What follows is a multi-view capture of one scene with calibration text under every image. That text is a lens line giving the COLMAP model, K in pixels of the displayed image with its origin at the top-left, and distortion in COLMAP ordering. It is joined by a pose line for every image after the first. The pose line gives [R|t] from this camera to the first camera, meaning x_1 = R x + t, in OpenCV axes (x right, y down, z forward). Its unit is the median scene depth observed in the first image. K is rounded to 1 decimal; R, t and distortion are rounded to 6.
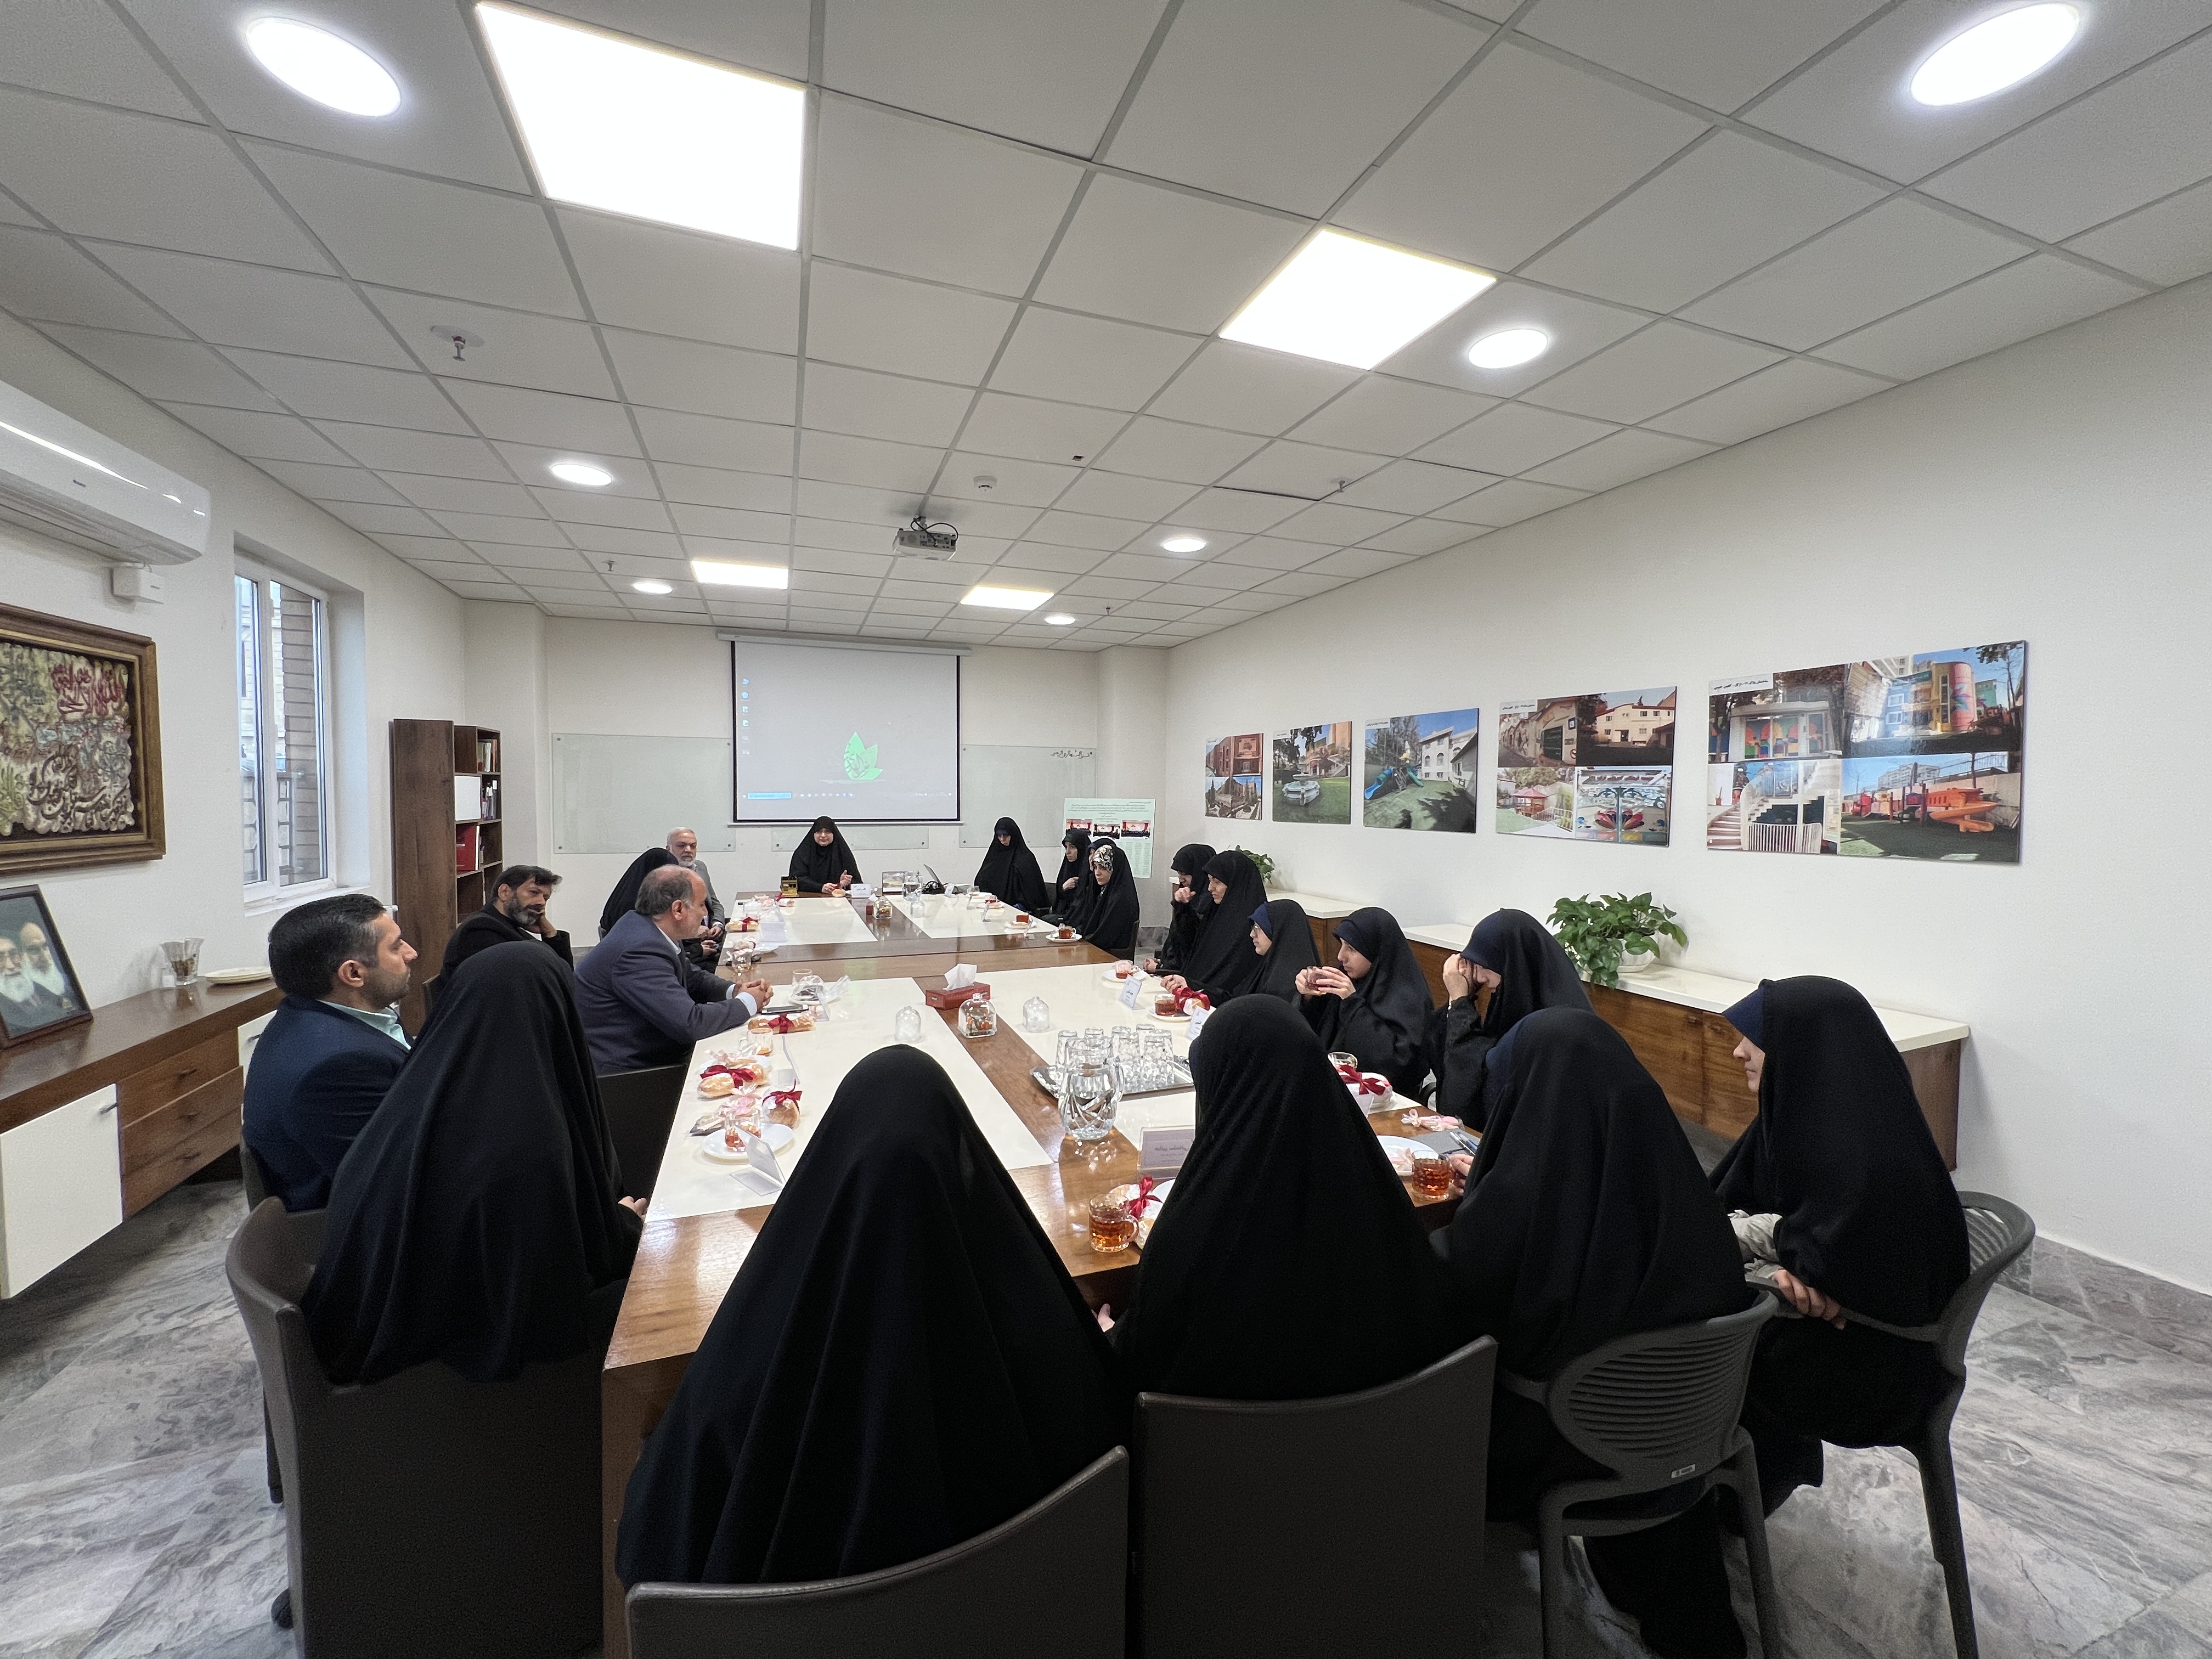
lens RADIAL K [[872.8, 0, 1106.0], [0, 872.8, 829.5], [0, 0, 1]] dist [0.000409, 0.000077]
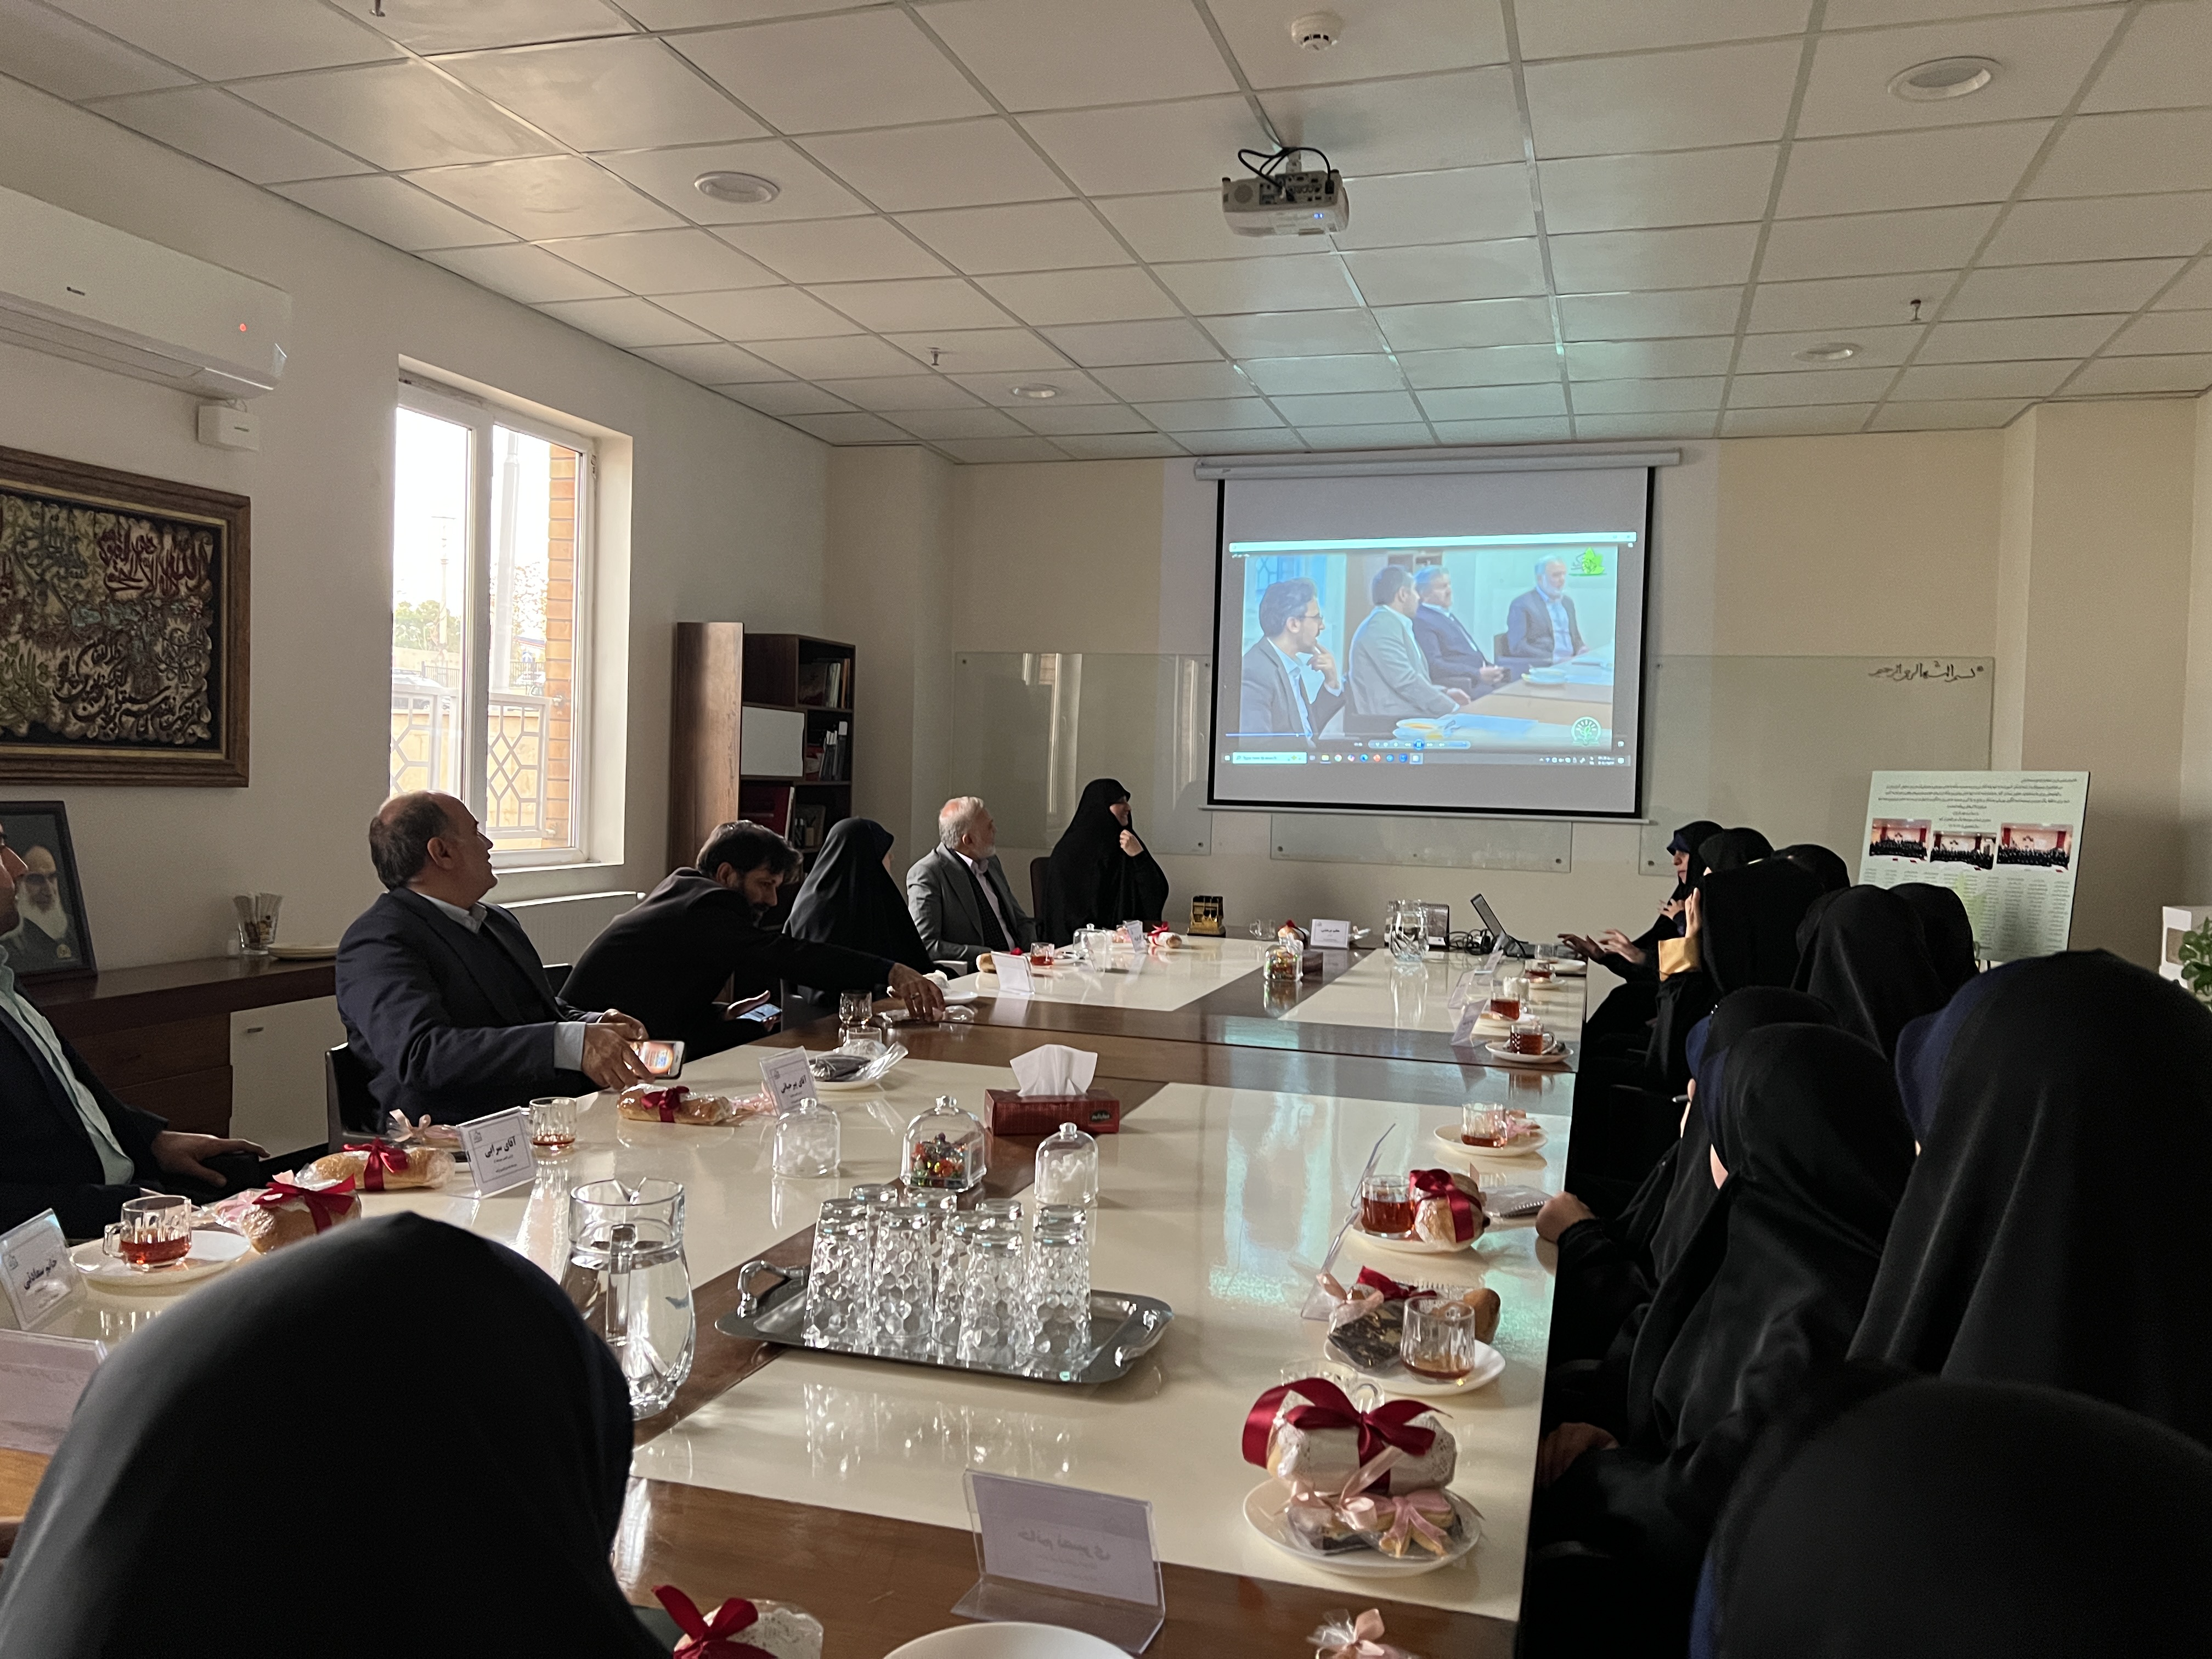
lens RADIAL K [[1653.5, 0, 1130.0], [0, 1653.5, 820.4], [0, 0, 1]] dist [0.067380, -0.089535]
pose [[0.790887, 0.029266, -0.611262, 0.438907], [-0.048839, 0.998688, -0.015376, 0.049823], [0.610010, 0.042014, 0.791279, 0.336032]]
